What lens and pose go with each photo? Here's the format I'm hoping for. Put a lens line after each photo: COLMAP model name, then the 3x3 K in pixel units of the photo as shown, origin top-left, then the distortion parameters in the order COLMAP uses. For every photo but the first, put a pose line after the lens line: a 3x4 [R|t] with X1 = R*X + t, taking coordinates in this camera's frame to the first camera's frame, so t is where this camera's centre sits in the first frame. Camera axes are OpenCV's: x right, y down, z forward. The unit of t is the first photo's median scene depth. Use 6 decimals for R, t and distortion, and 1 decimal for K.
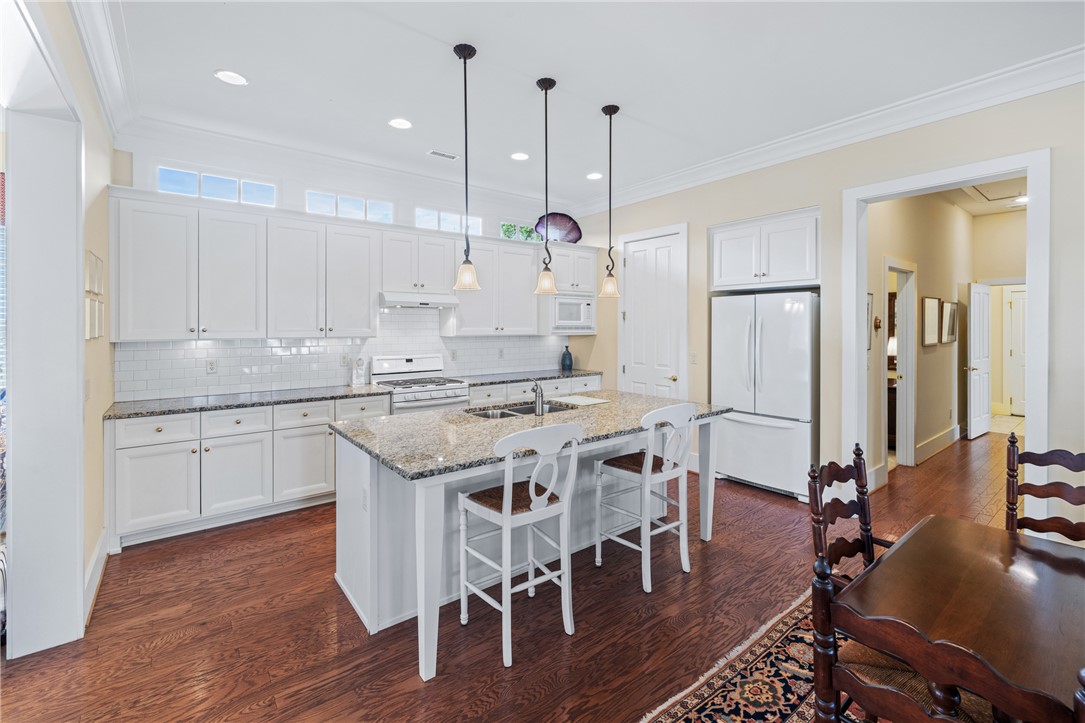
lens RADIAL K [[467.5, 0, 539.0], [0, 467.5, 326.2], [0, 0, 1]] dist [0.000569, 0.000124]
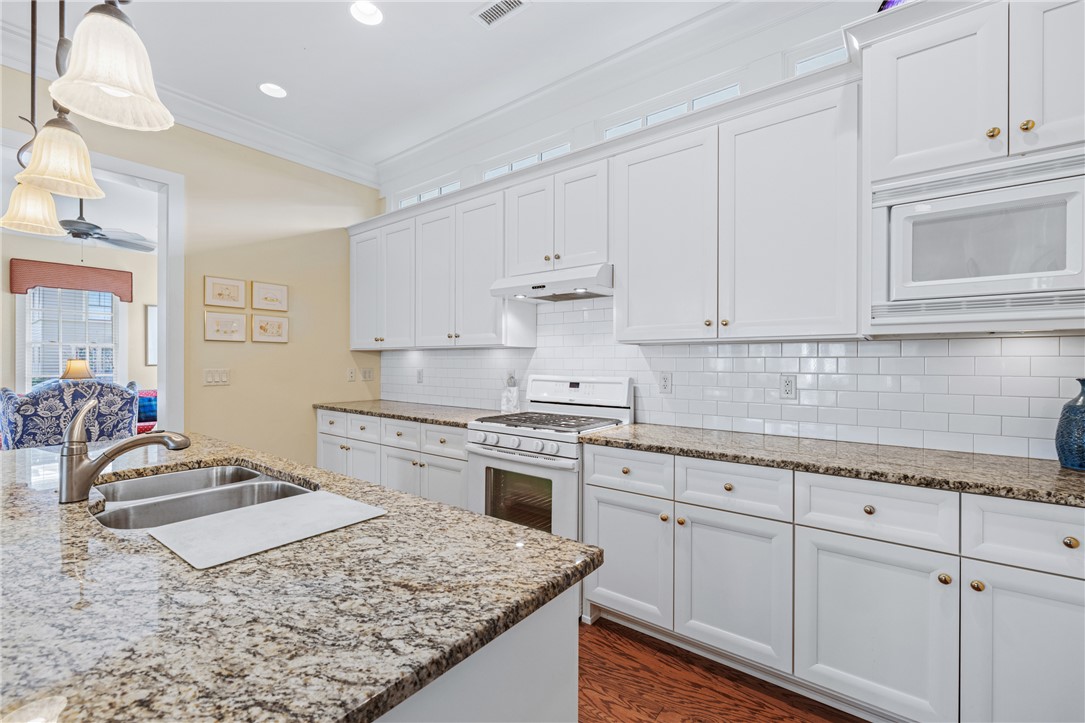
lens RADIAL K [[463.1, 0, 542.5], [0, 463.1, 361.5], [0, 0, 1]] dist [0.000900, 0.000043]
pose [[0.245161, -0.001387, -0.969481, 0.308652], [-0.005769, 0.999979, -0.002889, 0.046491], [0.969465, 0.006301, 0.245148, 0.840299]]
